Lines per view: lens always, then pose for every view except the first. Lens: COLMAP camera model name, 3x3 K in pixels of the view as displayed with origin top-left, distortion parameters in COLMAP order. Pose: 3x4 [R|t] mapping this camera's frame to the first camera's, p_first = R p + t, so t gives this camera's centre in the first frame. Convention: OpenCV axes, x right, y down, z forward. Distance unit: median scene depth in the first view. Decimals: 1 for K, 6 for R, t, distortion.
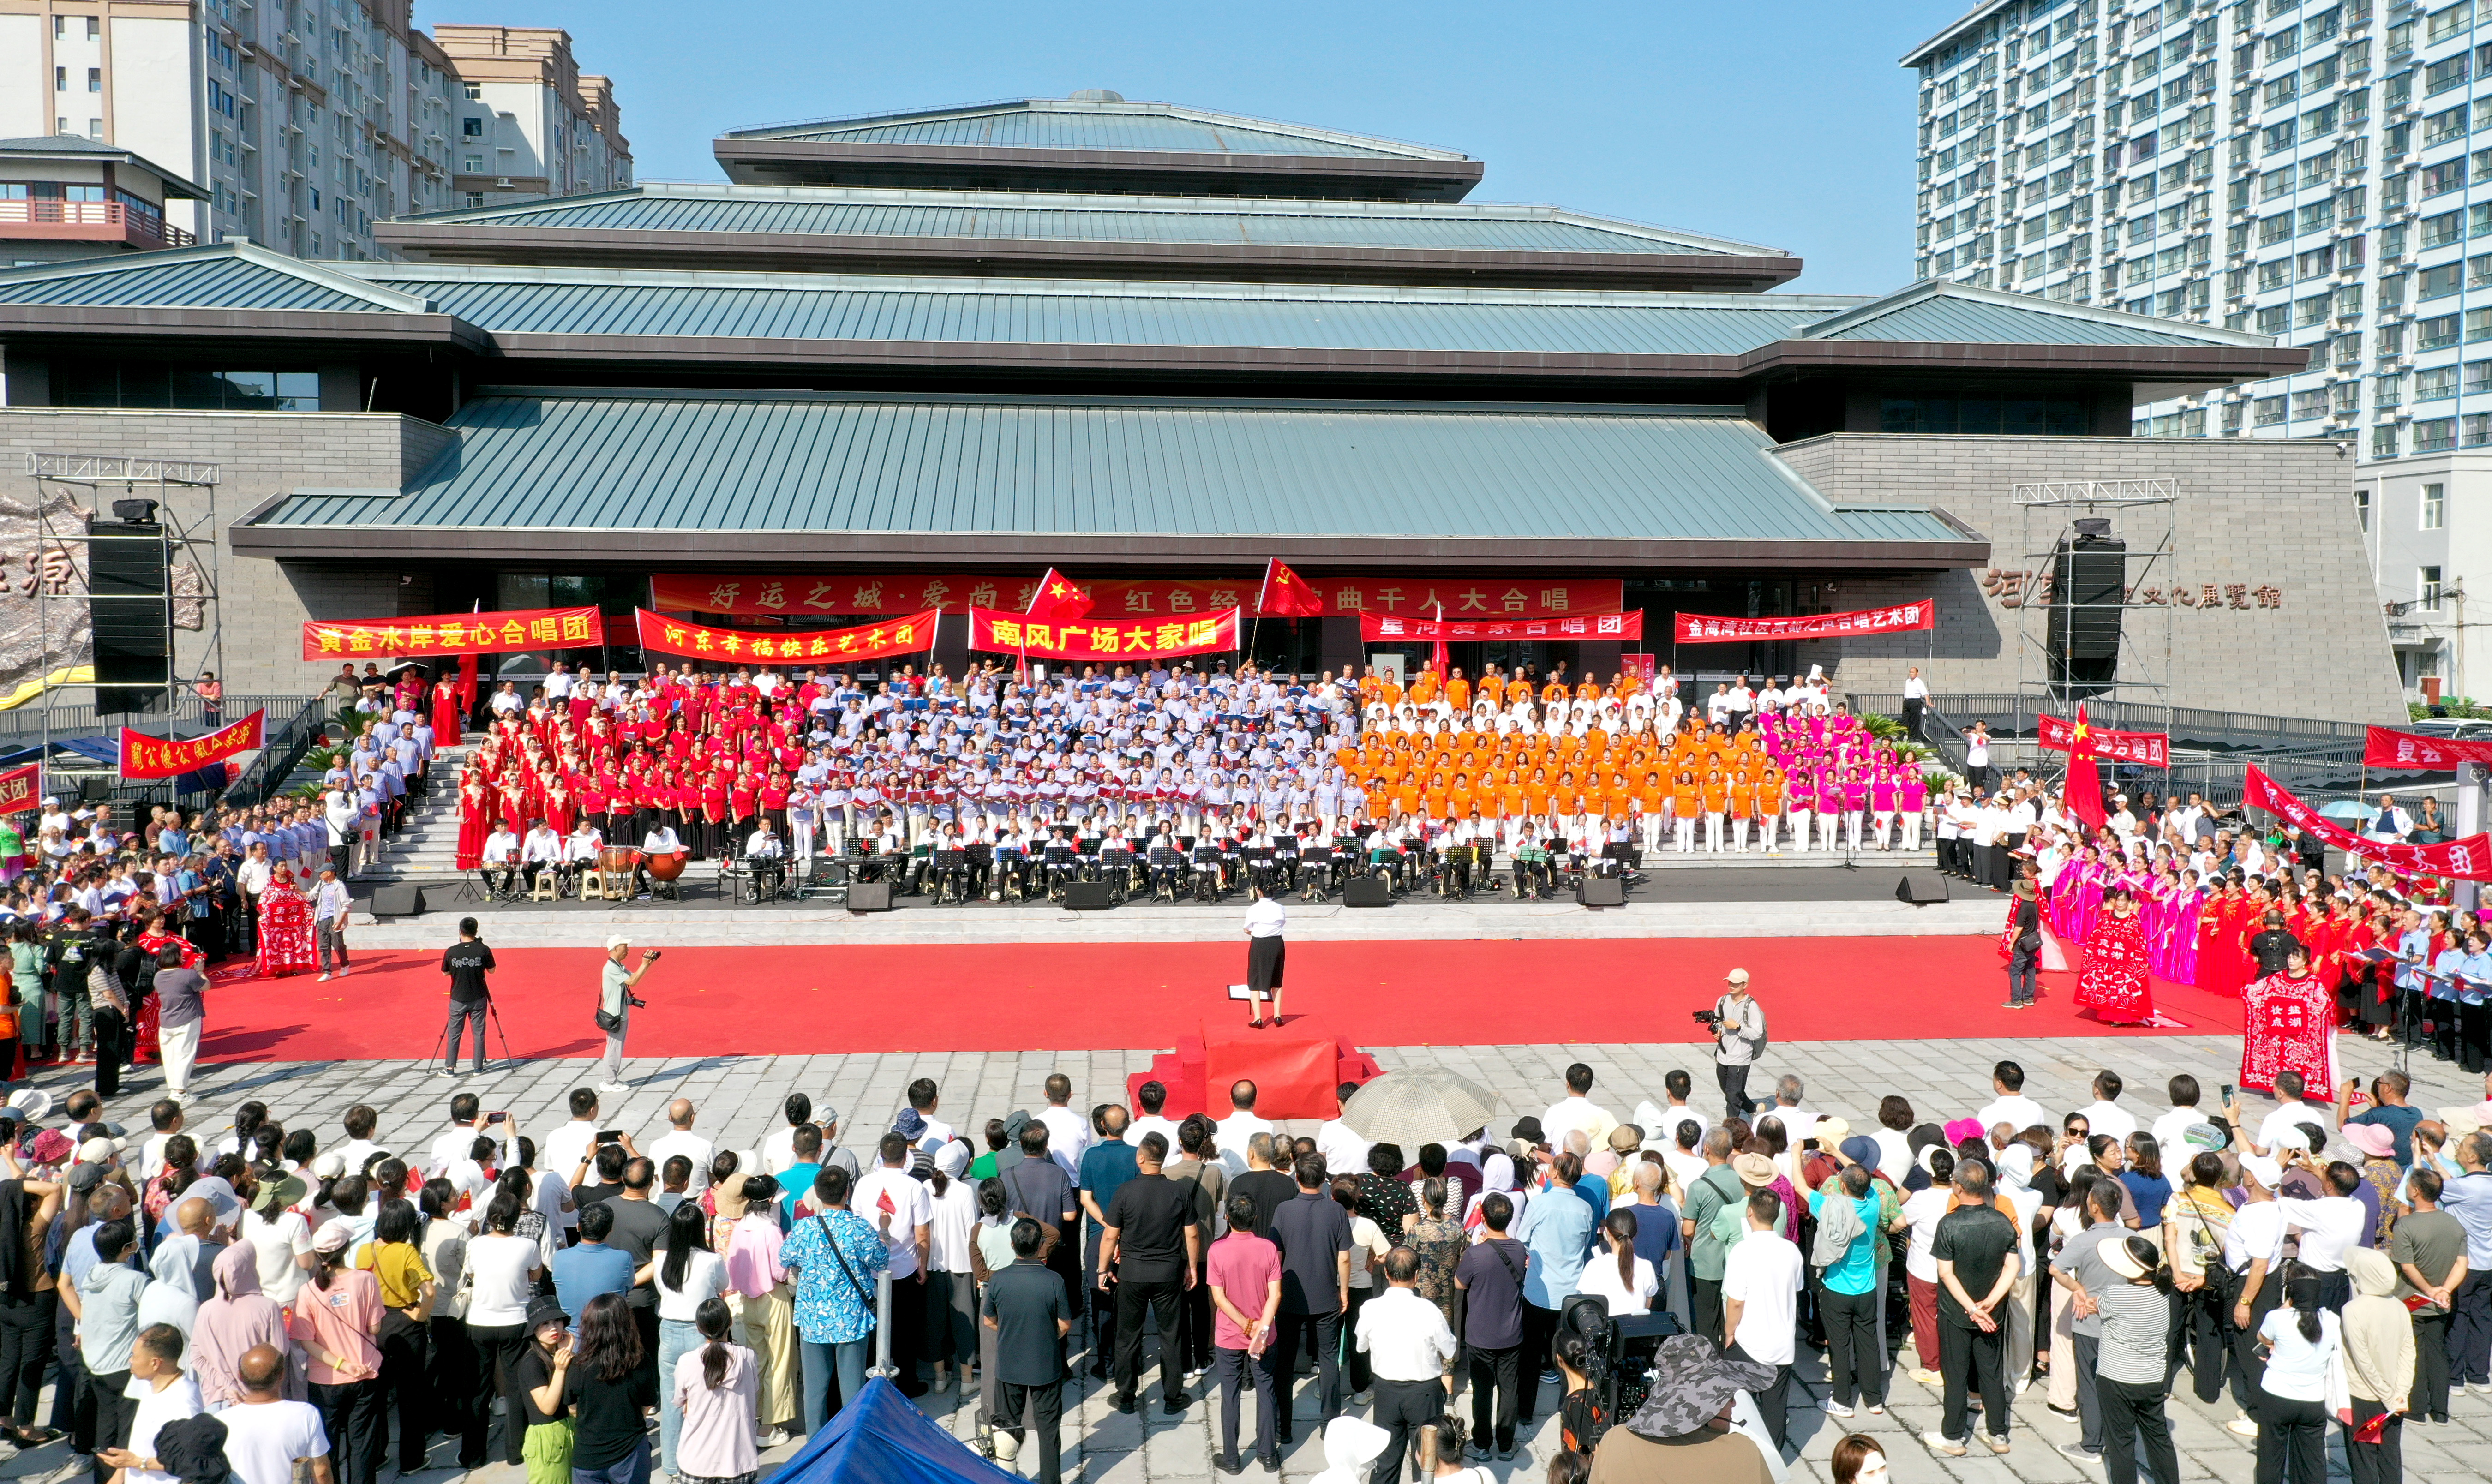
lens RADIAL K [[2010.3, 0, 1246.0], [0, 2010.3, 742.0], [0, 0, 1]] dist [0.003405, 0.000688]
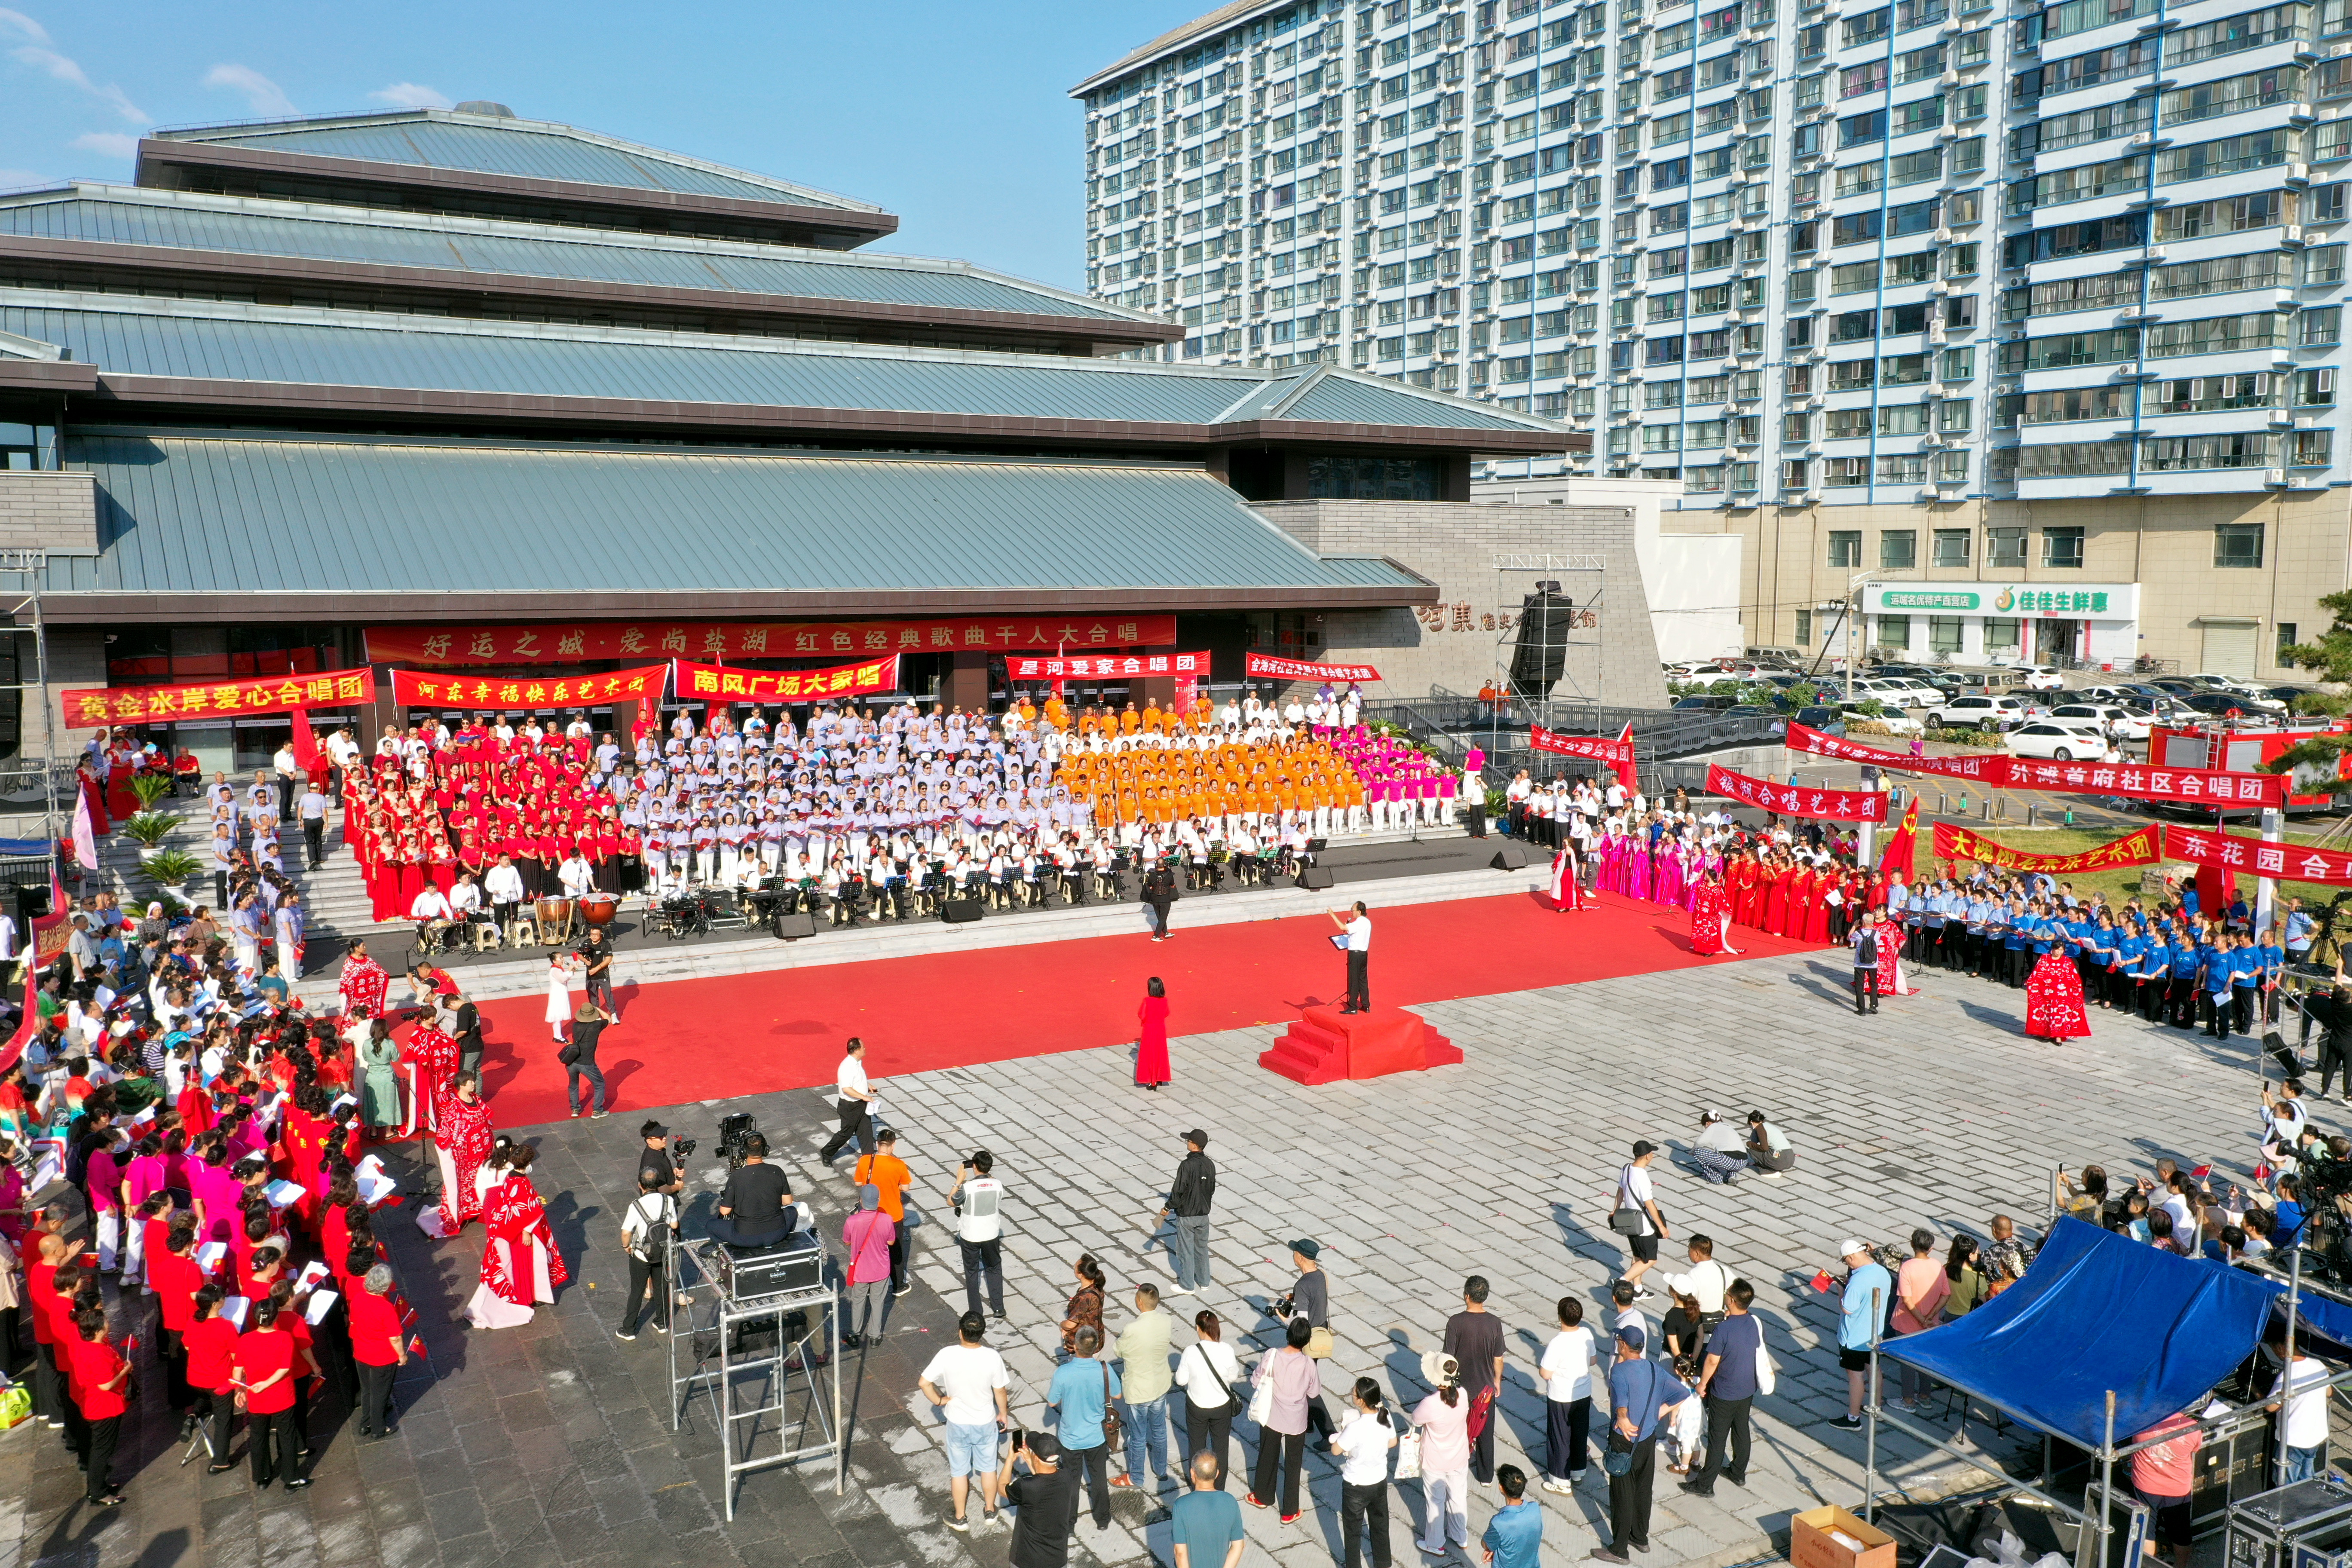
lens RADIAL K [[1892.8, 0, 1176.0], [0, 1892.8, 784.0], [0, 0, 1]] dist [0.001430, 0.002131]
pose [[0.910028, -0.050400, 0.411472, -0.108336], [0.026113, 0.997580, 0.064437, -0.018229], [-0.413724, -0.047895, 0.909142, -0.029906]]
